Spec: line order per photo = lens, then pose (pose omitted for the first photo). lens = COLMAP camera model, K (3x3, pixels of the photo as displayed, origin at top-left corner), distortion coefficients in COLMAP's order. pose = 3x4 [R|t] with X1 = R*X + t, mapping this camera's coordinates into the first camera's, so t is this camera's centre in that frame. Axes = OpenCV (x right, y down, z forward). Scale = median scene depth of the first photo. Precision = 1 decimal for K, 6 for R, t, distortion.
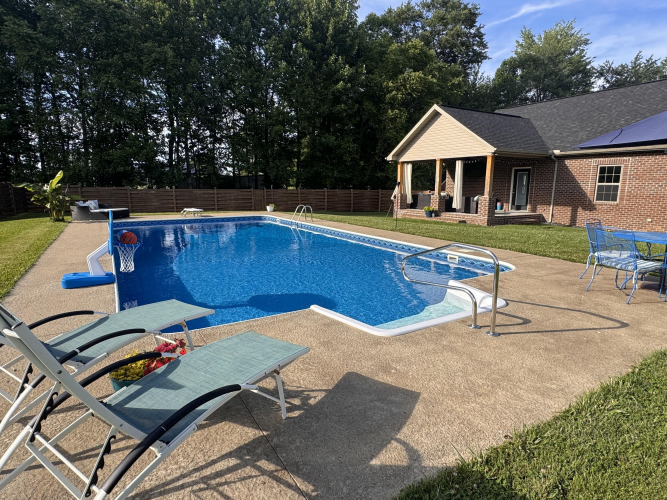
lens RADIAL K [[374.8, 0, 330.3], [0, 374.8, 250.5], [0, 0, 1]] dist [-0.006935, 0.003067]
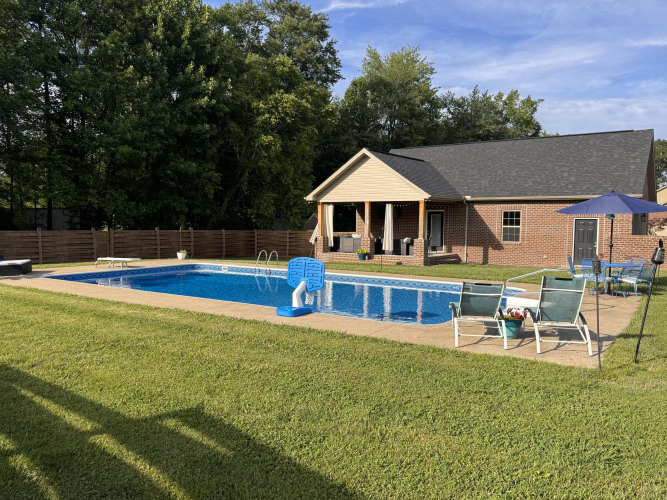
lens RADIAL K [[532.0, 0, 332.8], [0, 532.0, 261.6], [0, 0, 1]] dist [0.068651, -0.086207]
pose [[0.907839, -0.029433, 0.418284, -0.340743], [0.068490, 0.994546, -0.078666, 0.016091], [-0.413687, 0.100064, 0.904903, -0.193584]]
